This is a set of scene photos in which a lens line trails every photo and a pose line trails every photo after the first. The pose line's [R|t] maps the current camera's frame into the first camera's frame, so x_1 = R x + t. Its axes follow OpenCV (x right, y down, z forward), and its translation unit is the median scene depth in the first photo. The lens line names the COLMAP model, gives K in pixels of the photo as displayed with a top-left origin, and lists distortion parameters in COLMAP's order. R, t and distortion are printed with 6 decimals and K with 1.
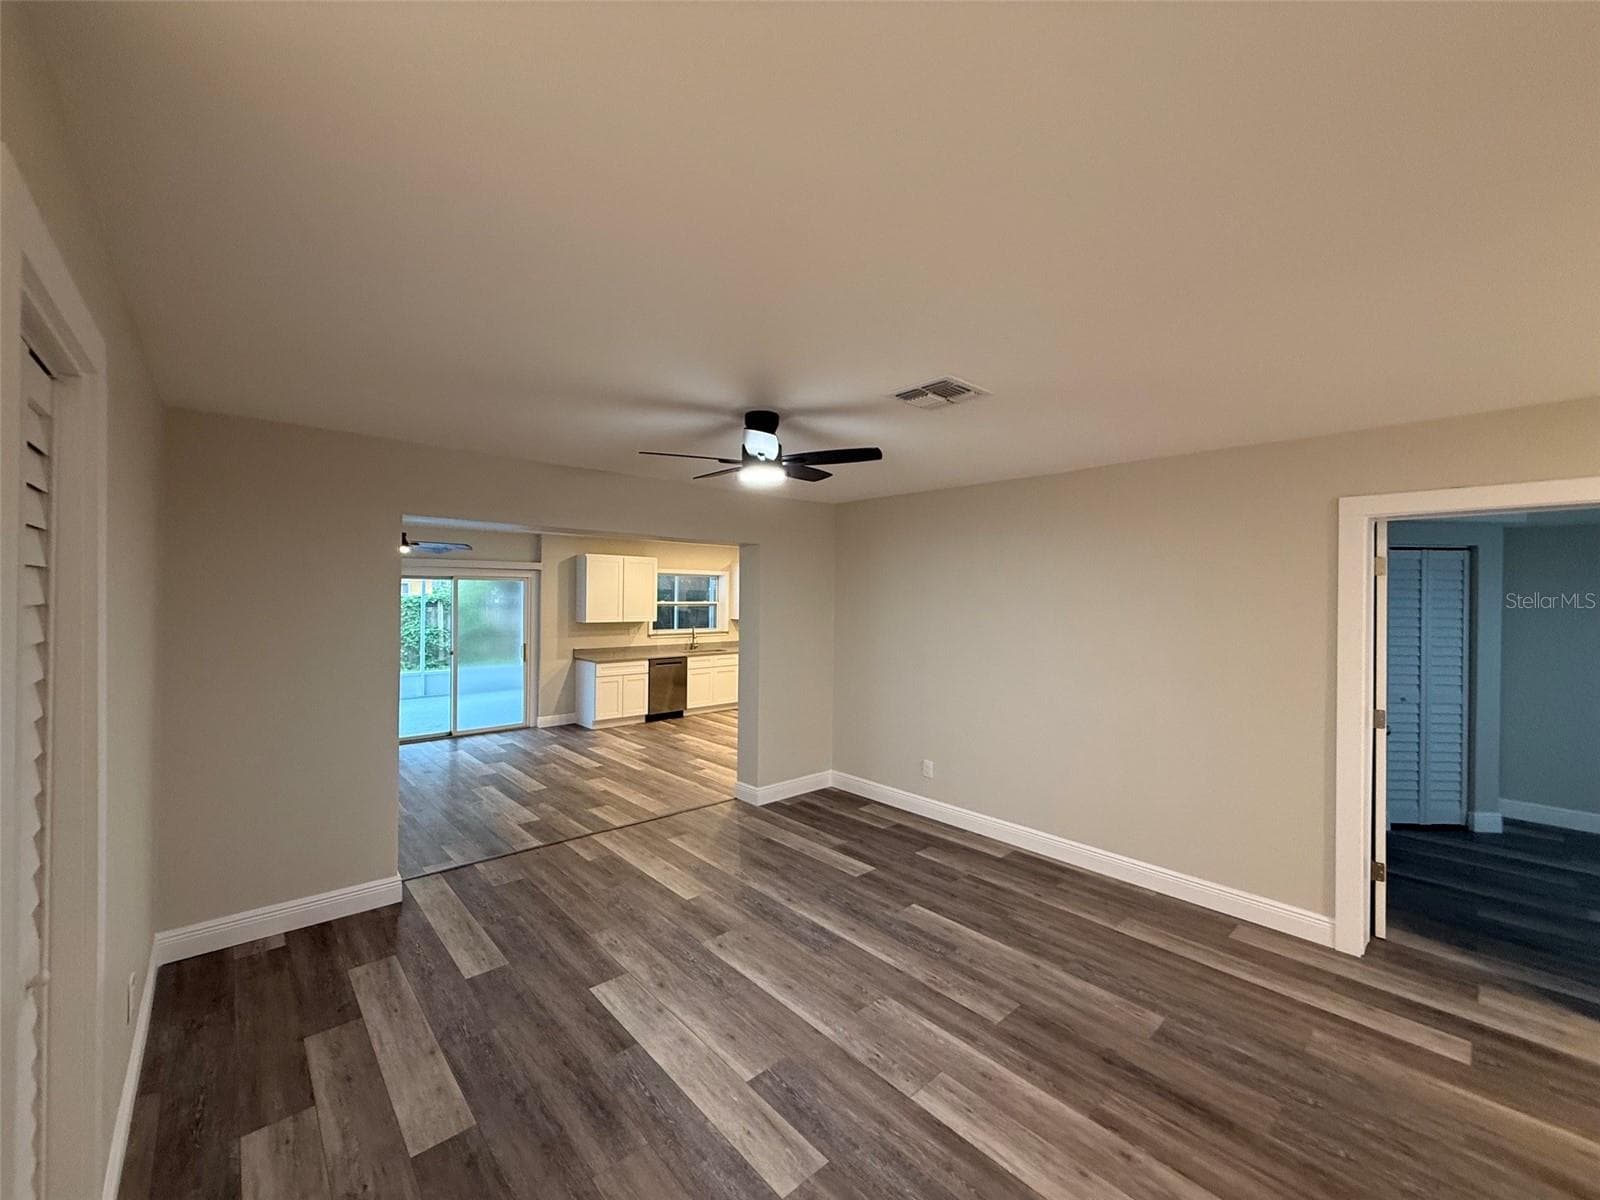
lens RADIAL K [[635.6, 0, 795.8], [0, 635.6, 597.8], [0, 0, 1]] dist [-0.000893, -0.000200]
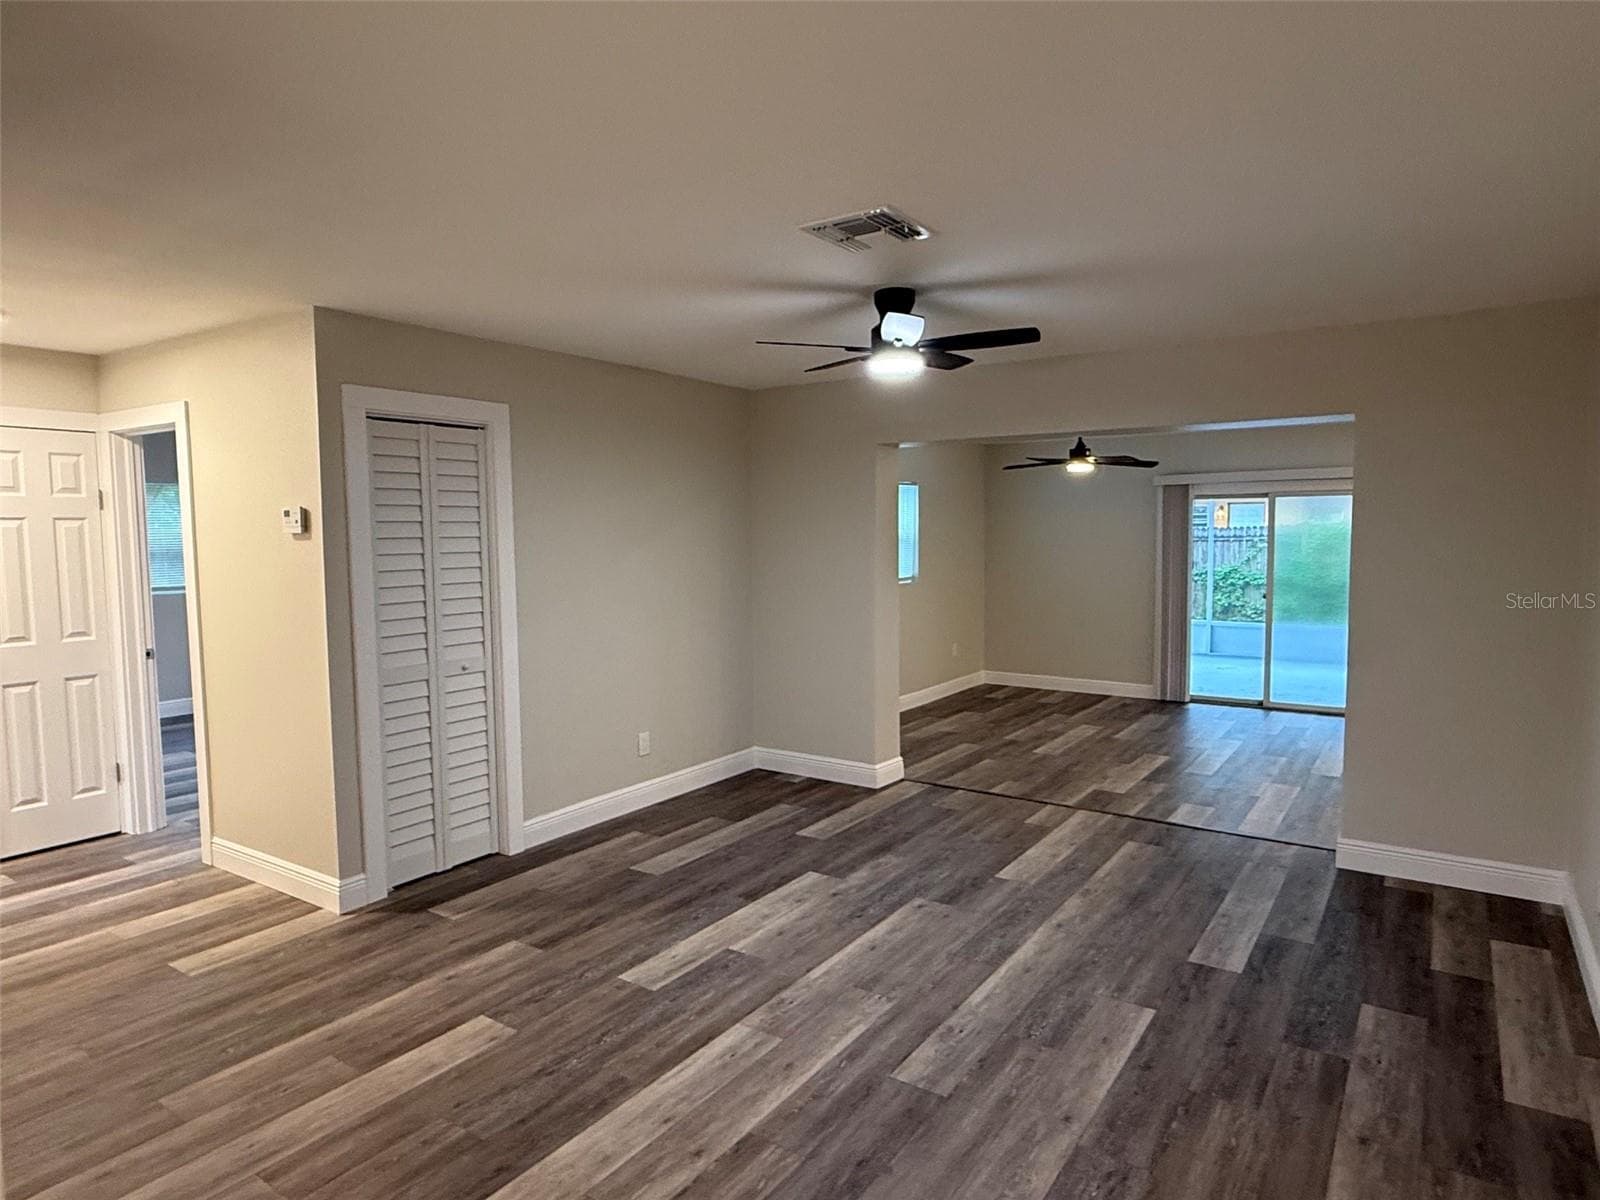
lens RADIAL K [[950.5, 0, 800.0], [0, 950.5, 600.0], [0, 0, 1]] dist [0.003150, 0.000501]
pose [[0.239547, 0.061785, -0.968917, 0.651224], [0.009617, 0.997773, 0.066003, 0.018616], [0.970837, -0.025129, 0.238419, 0.314348]]
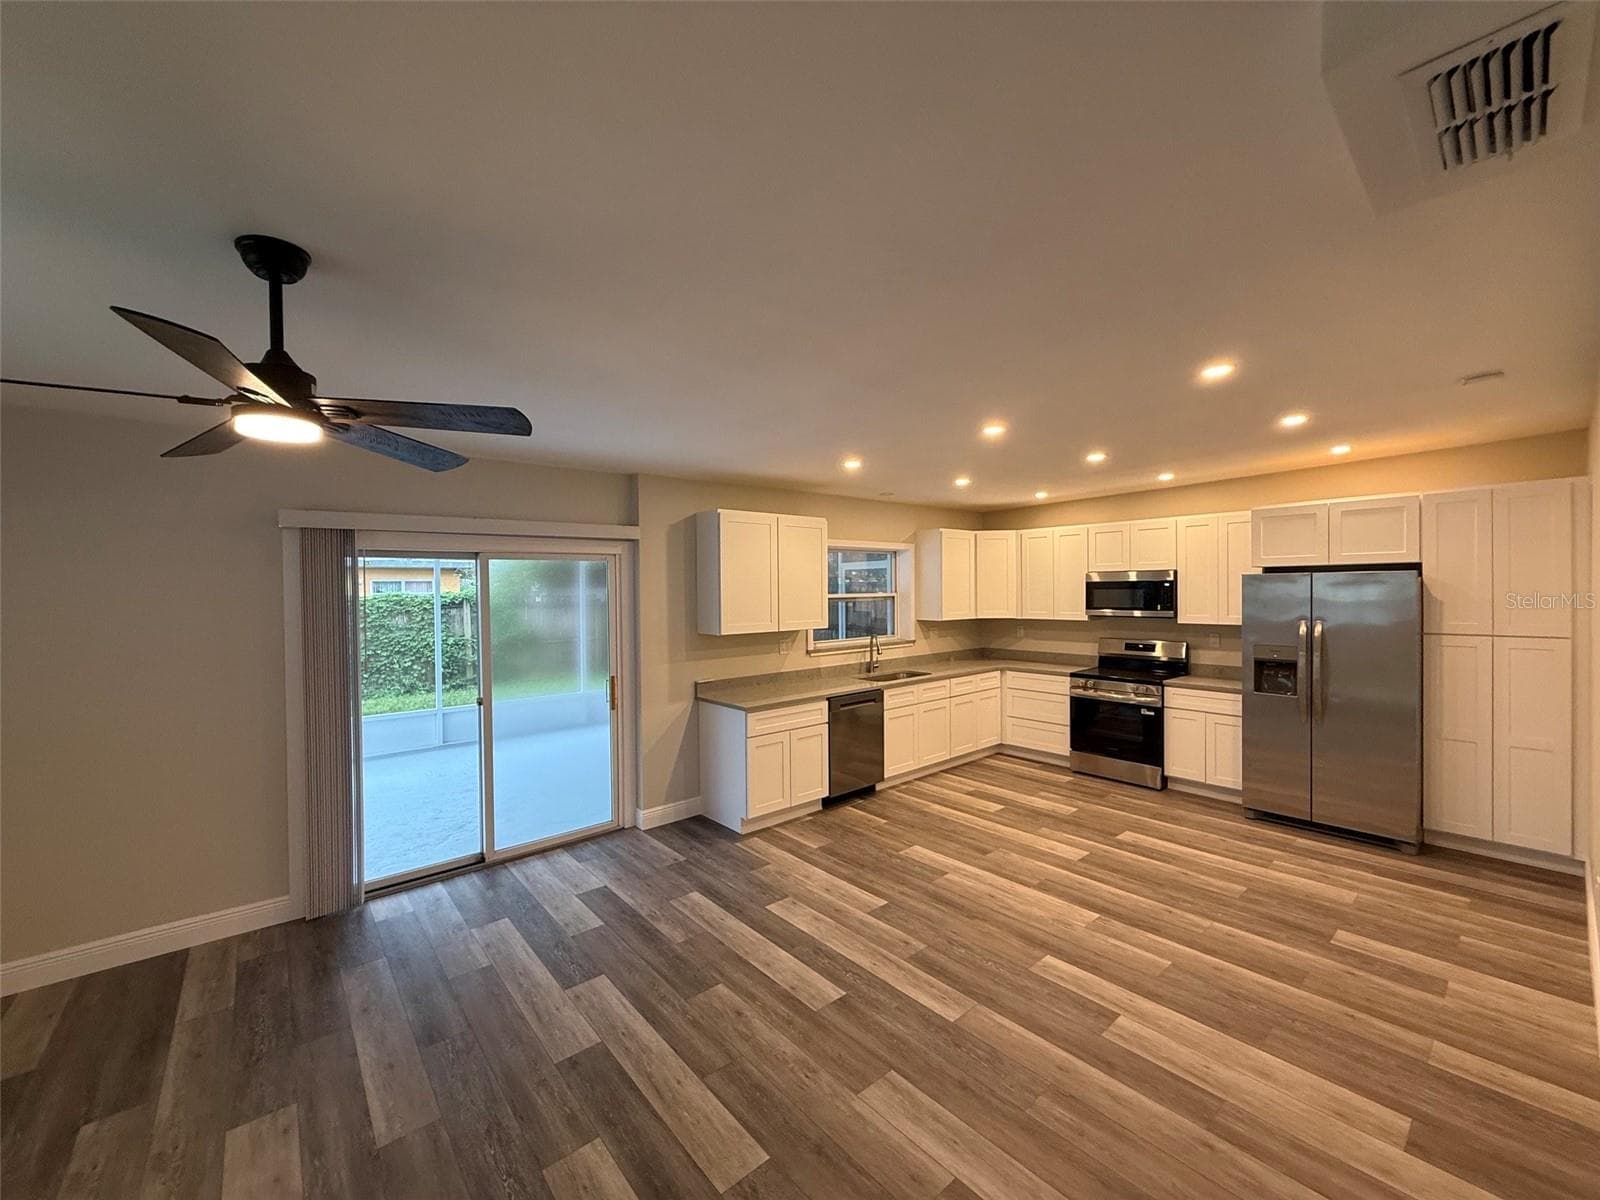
lens RADIAL K [[635.6, 0, 795.8], [0, 635.6, 597.8], [0, 0, 1]] dist [-0.000893, -0.000200]
pose [[0.999035, -0.021159, -0.038498, -0.414569], [0.021610, 0.999702, 0.011336, 0.003782], [0.038247, -0.012157, 0.999194, 0.778790]]
